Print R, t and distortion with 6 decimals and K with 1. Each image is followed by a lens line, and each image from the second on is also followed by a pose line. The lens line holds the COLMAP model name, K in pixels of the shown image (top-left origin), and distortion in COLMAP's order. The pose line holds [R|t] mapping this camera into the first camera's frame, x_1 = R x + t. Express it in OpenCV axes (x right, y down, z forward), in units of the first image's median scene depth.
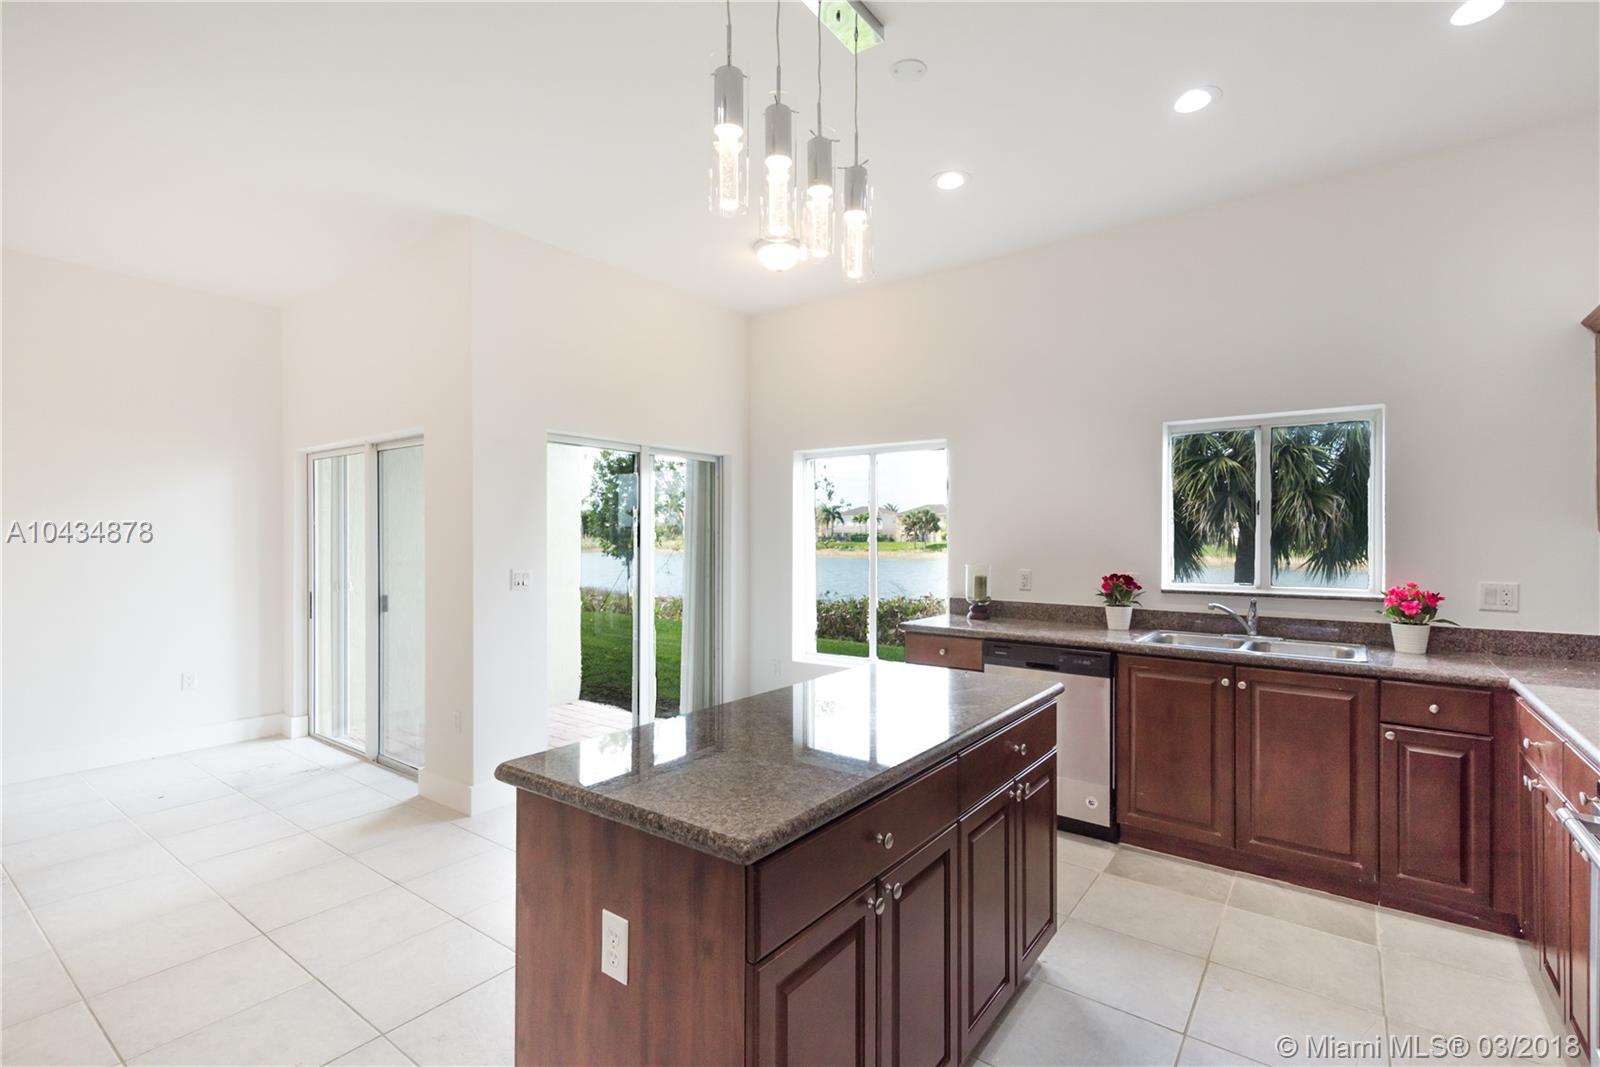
lens RADIAL K [[722.7, 0, 800.0], [0, 722.7, 533.5], [0, 0, 1]] dist [0.019820, -0.000121]
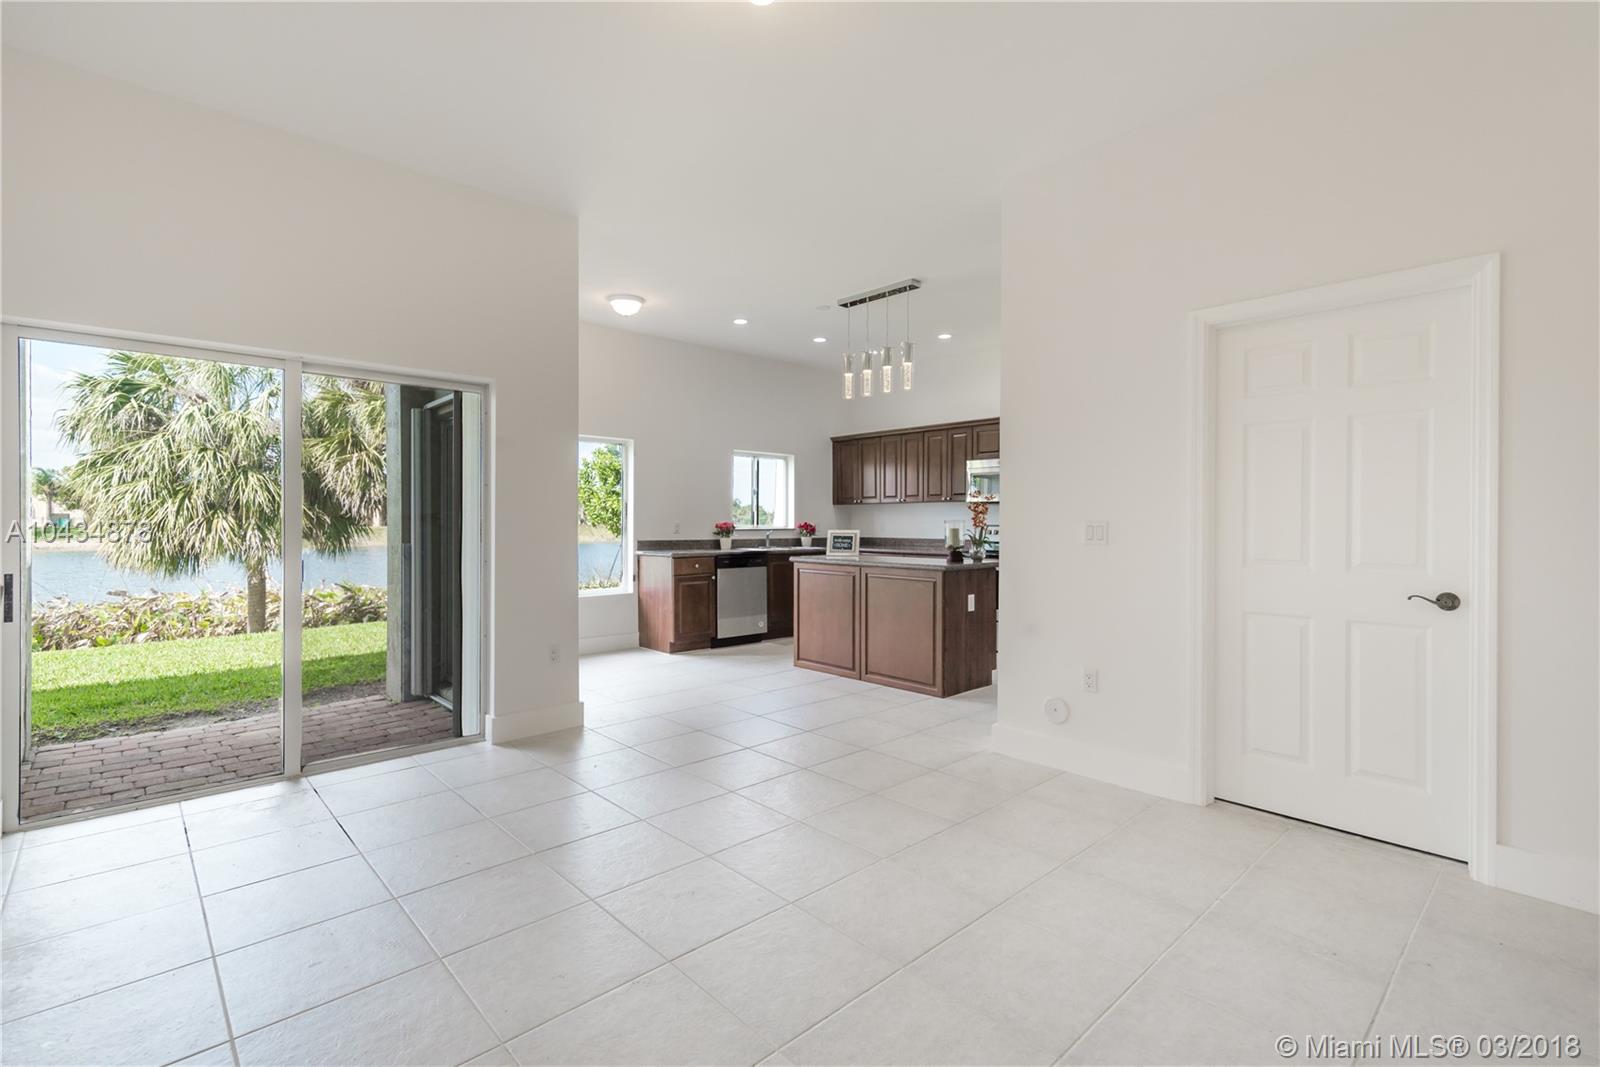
lens RADIAL K [[722.7, 0, 800.0], [0, 722.7, 533.5], [0, 0, 1]] dist [0.019820, -0.000121]
pose [[0.188424, -0.020049, 0.981883, -1.396693], [-0.004979, 0.999759, 0.021369, 0.040922], [-0.982075, -0.008916, 0.188279, 0.383457]]
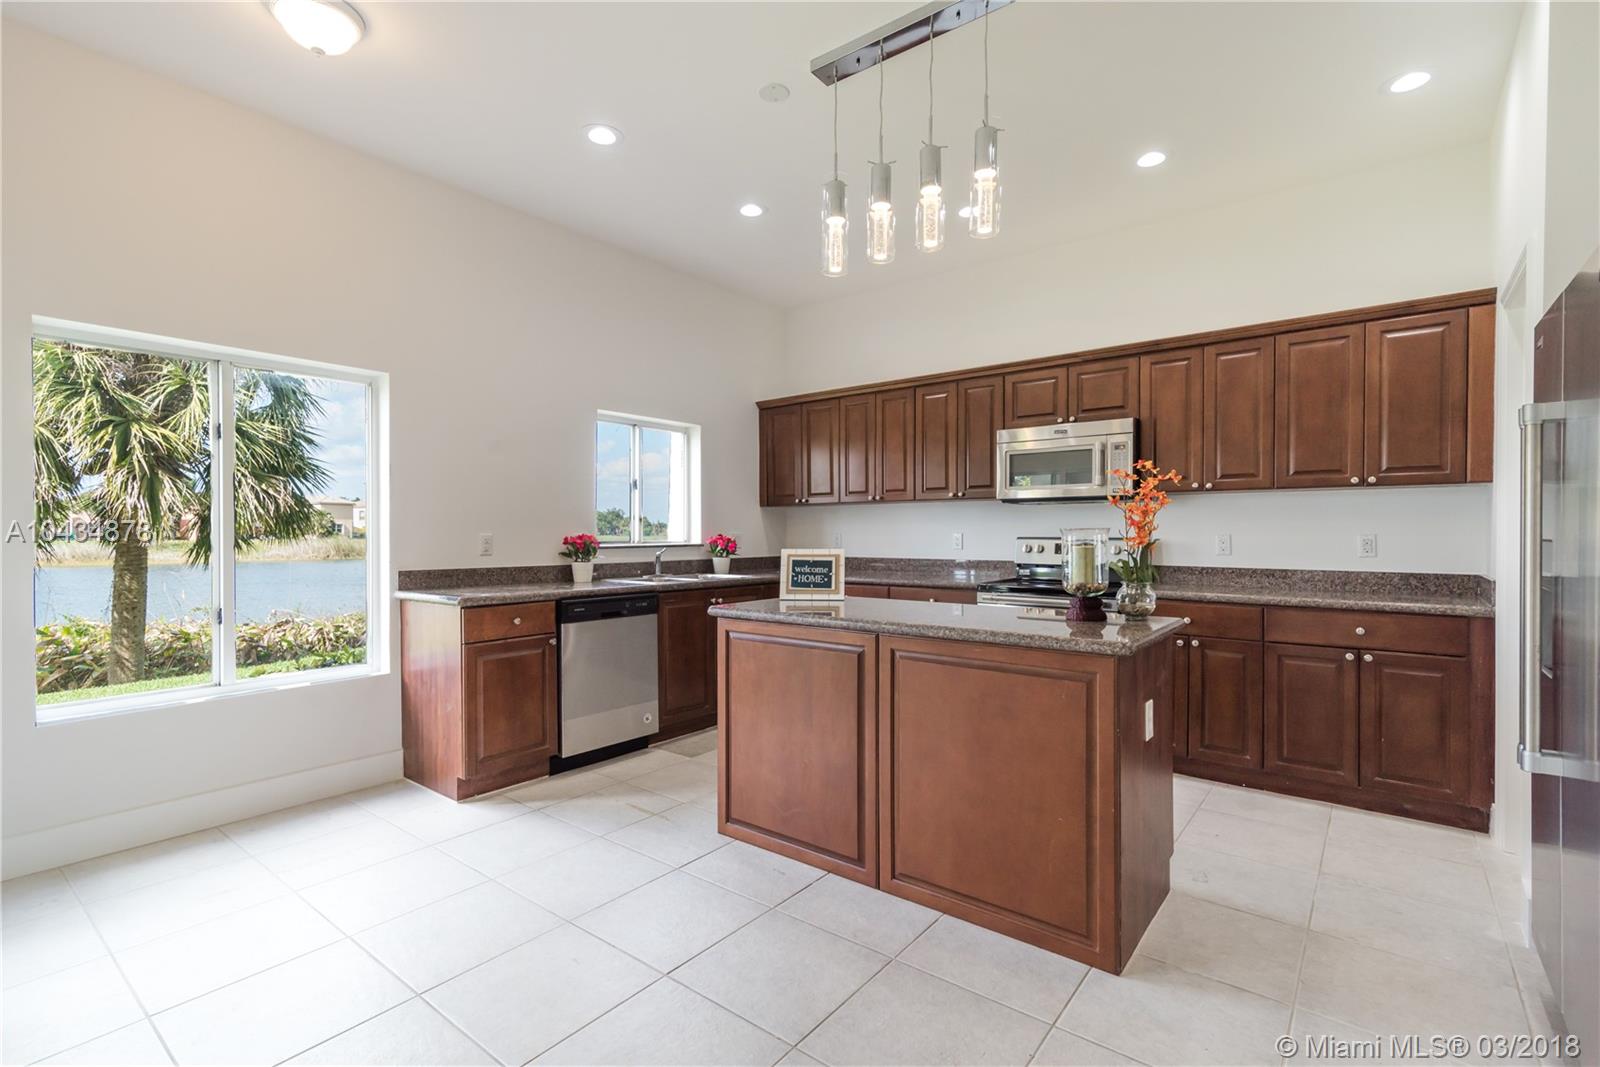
lens RADIAL K [[722.7, 0, 800.0], [0, 722.7, 533.5], [0, 0, 1]] dist [0.019820, -0.000121]
pose [[0.032900, -0.004602, 0.999448, -0.641576], [-0.002188, 0.999987, 0.004677, 0.045868], [-0.999456, -0.002341, 0.032889, 0.572675]]
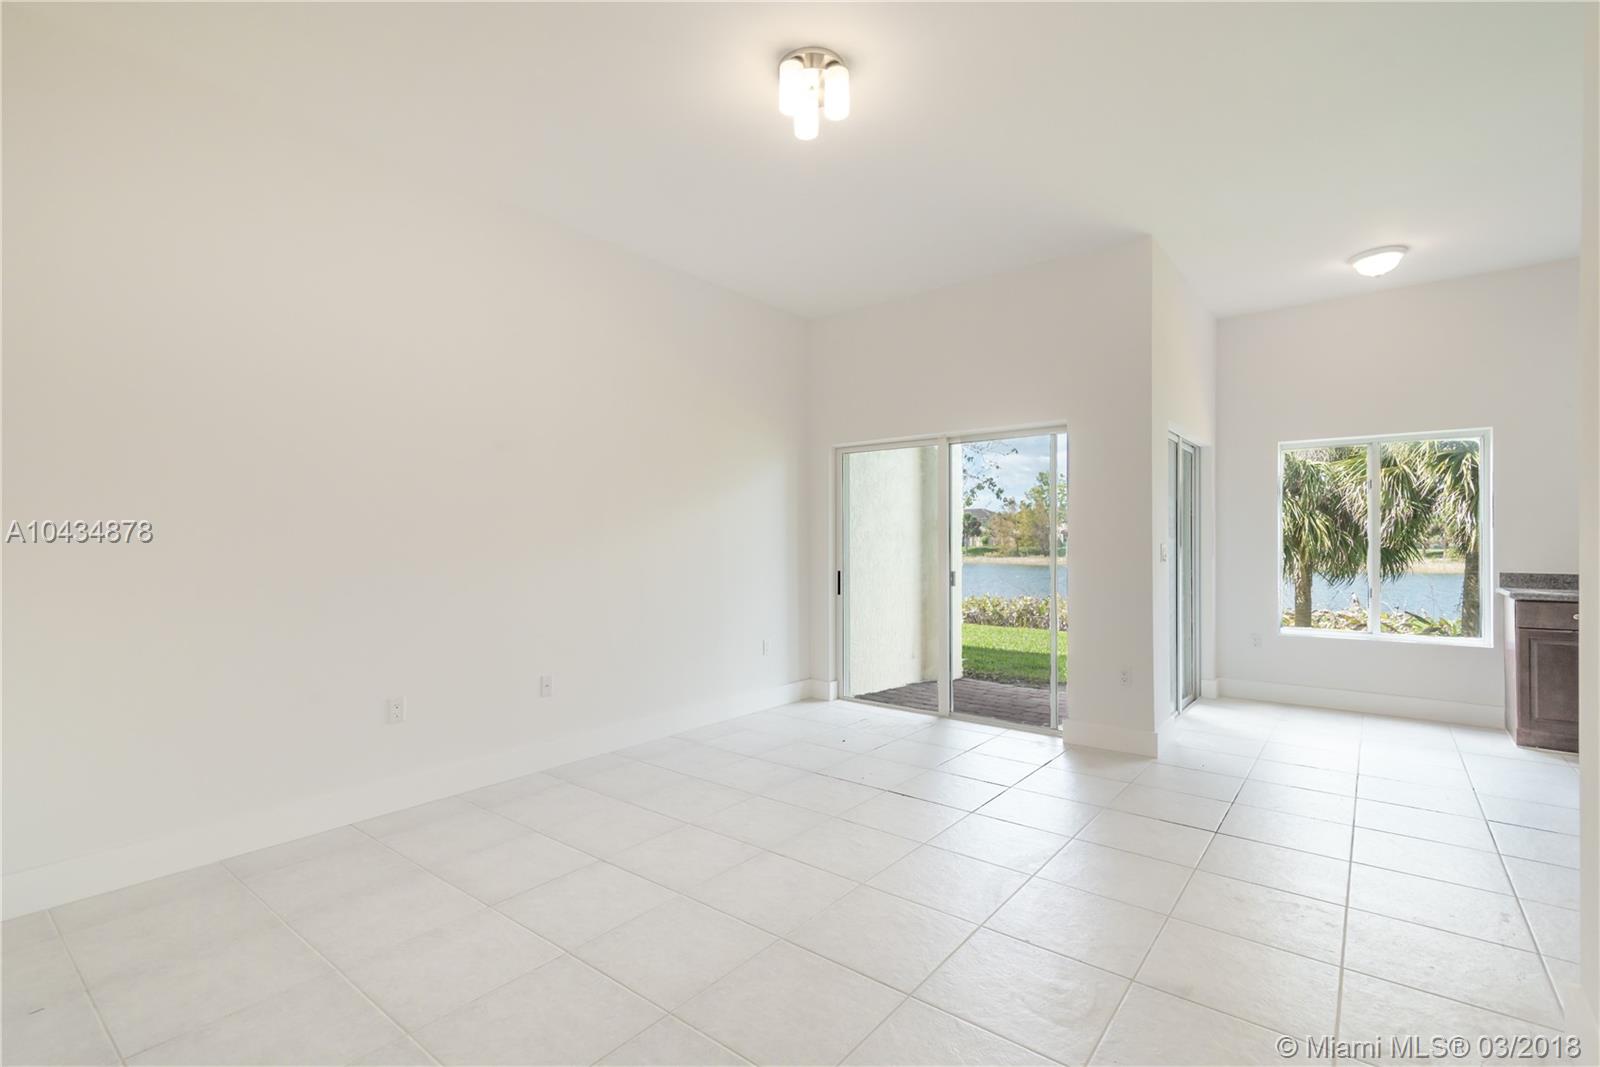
lens RADIAL K [[722.7, 0, 800.0], [0, 722.7, 533.5], [0, 0, 1]] dist [0.019820, -0.000121]
pose [[0.999620, -0.003055, -0.027399, -0.883469], [0.002842, 0.999966, -0.007787, 0.038922], [0.027422, 0.007706, 0.999594, -0.146270]]
